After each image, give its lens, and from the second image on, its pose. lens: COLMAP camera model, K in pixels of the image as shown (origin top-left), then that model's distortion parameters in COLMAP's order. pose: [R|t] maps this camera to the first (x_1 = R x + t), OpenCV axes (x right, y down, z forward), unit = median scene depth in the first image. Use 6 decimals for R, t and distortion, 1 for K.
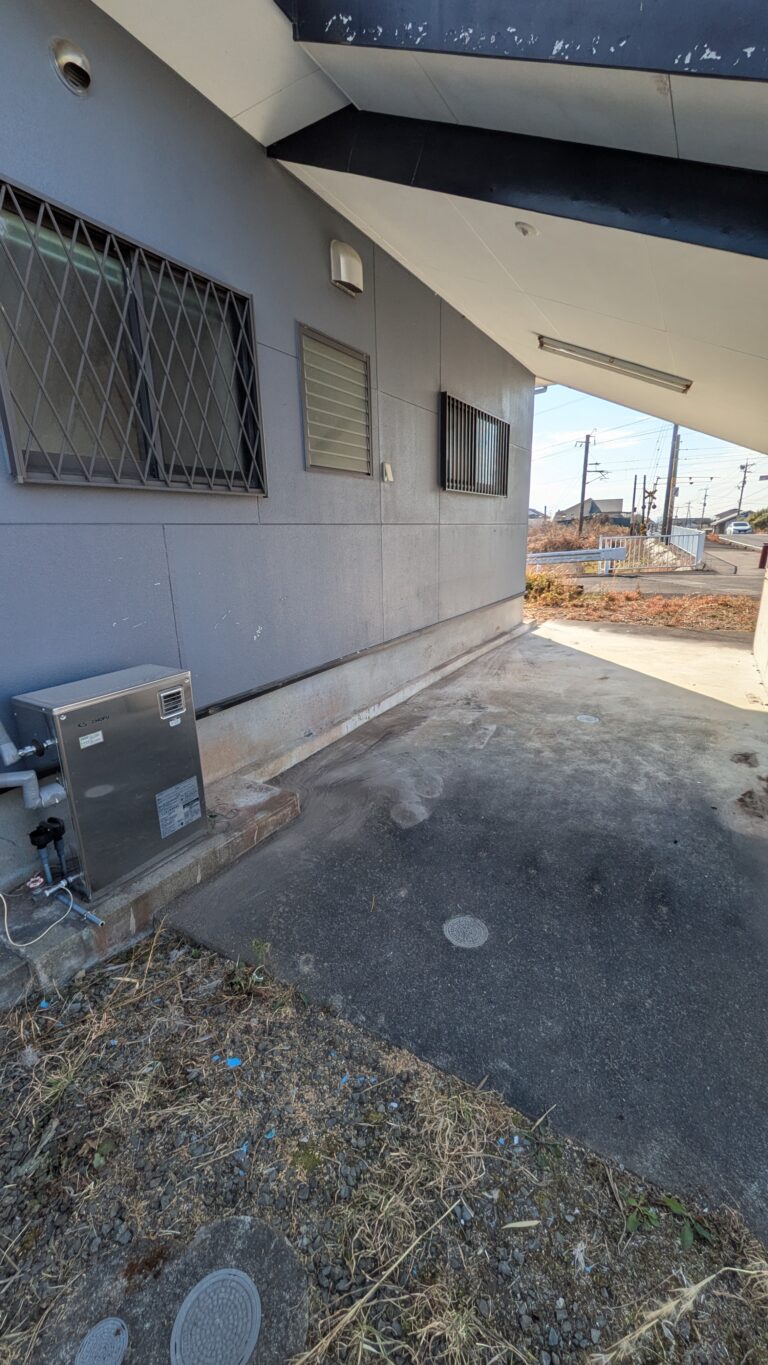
lens RADIAL K [[537.8, 0, 384.0], [0, 537.8, 682.5], [0, 0, 1]] dist [0.000204, -0.000154]
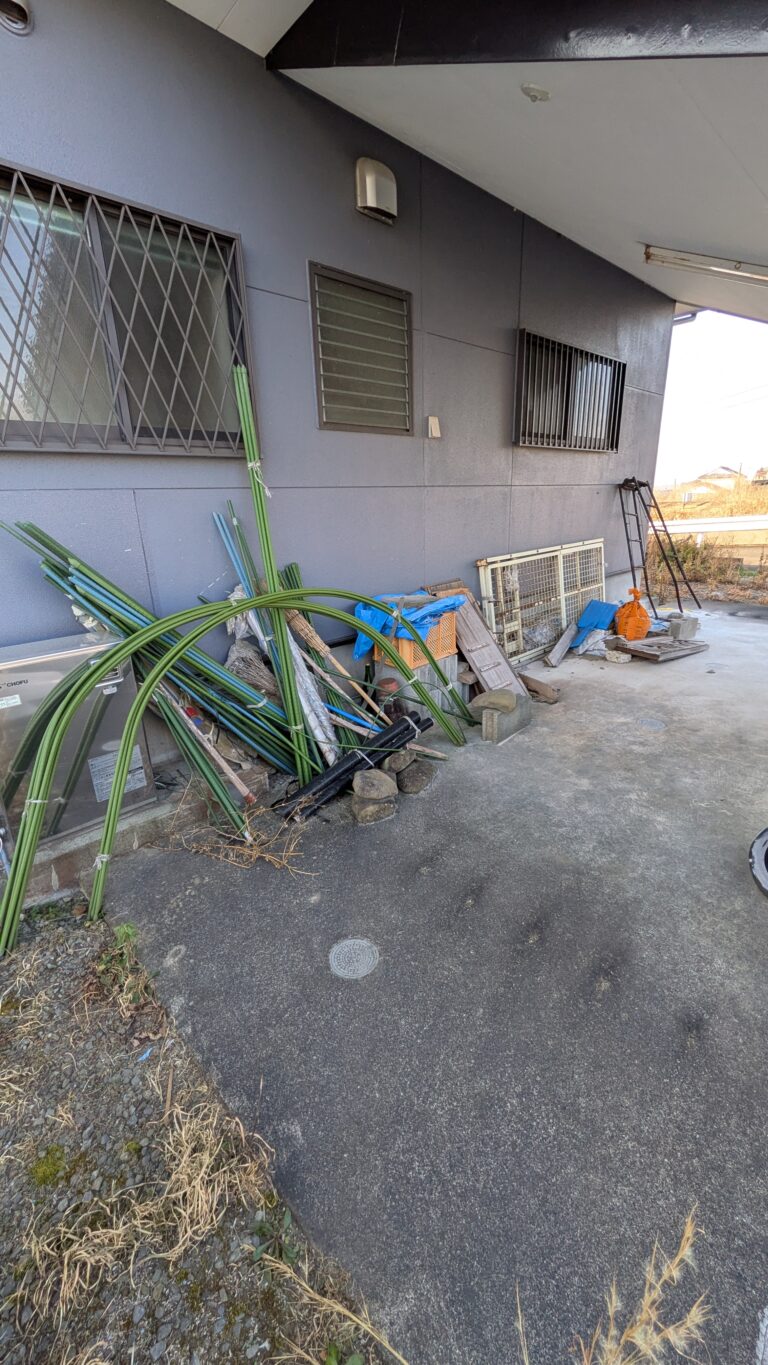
lens RADIAL K [[537.8, 0, 384.0], [0, 537.8, 682.5], [0, 0, 1]] dist [0.000204, -0.000154]
pose [[0.960487, 0.084395, -0.265222, 0.248449], [-0.068187, 0.995231, 0.069753, -0.031051], [0.269844, -0.048912, 0.961661, 0.119209]]
